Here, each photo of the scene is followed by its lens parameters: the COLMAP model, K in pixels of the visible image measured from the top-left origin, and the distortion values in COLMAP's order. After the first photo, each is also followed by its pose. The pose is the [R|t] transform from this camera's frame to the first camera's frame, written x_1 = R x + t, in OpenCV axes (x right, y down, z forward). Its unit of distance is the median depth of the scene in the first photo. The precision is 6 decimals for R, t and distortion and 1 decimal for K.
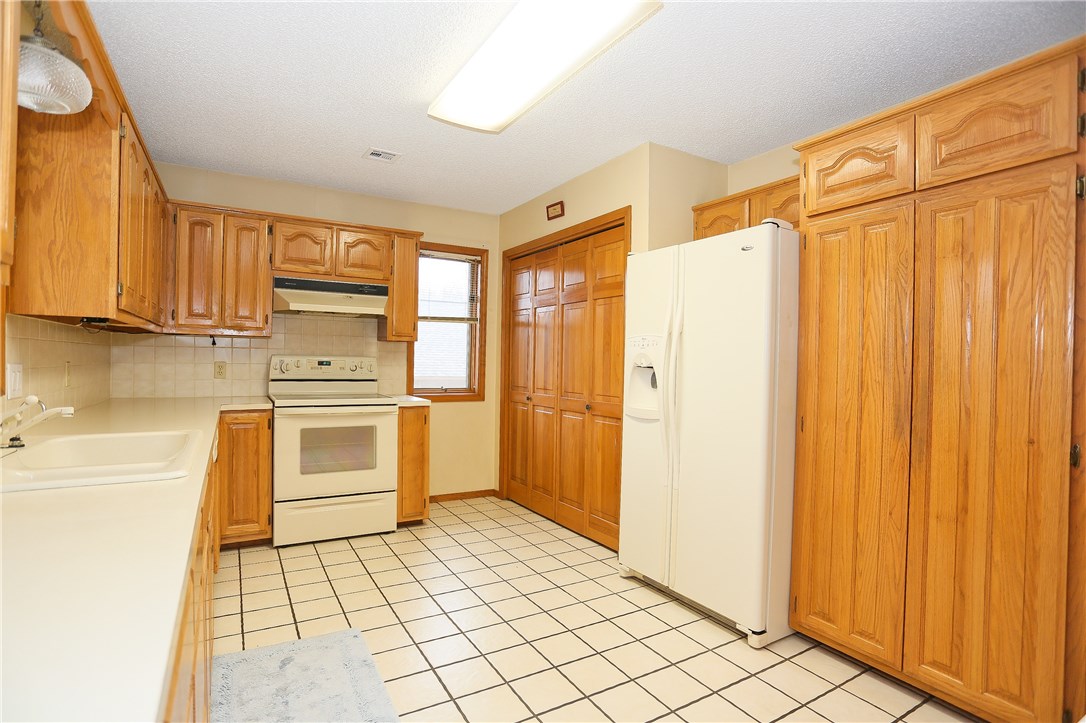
lens RADIAL K [[532.3, 0, 539.9], [0, 532.3, 363.8], [0, 0, 1]] dist [-0.074031, 0.033522]
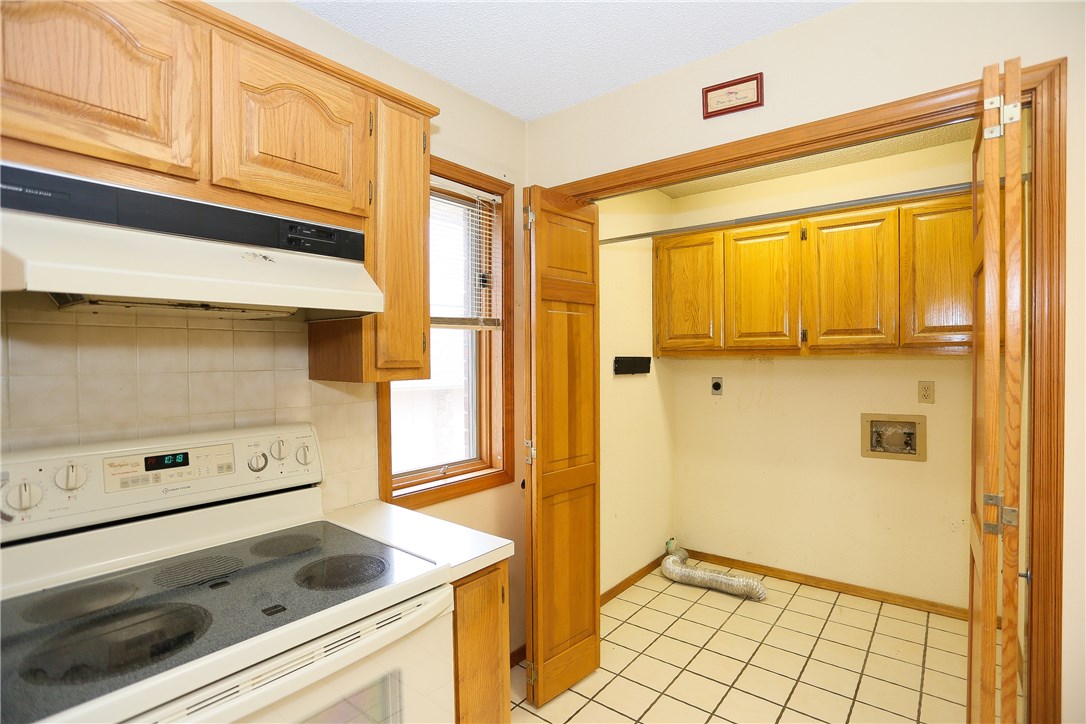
lens RADIAL K [[532.3, 0, 539.9], [0, 532.3, 364.3], [0, 0, 1]] dist [-0.074031, 0.033522]
pose [[0.935799, -0.028685, 0.351364, -0.331853], [0.025567, 0.999582, 0.013511, -0.064369], [-0.351605, -0.003660, 0.936141, 0.677961]]
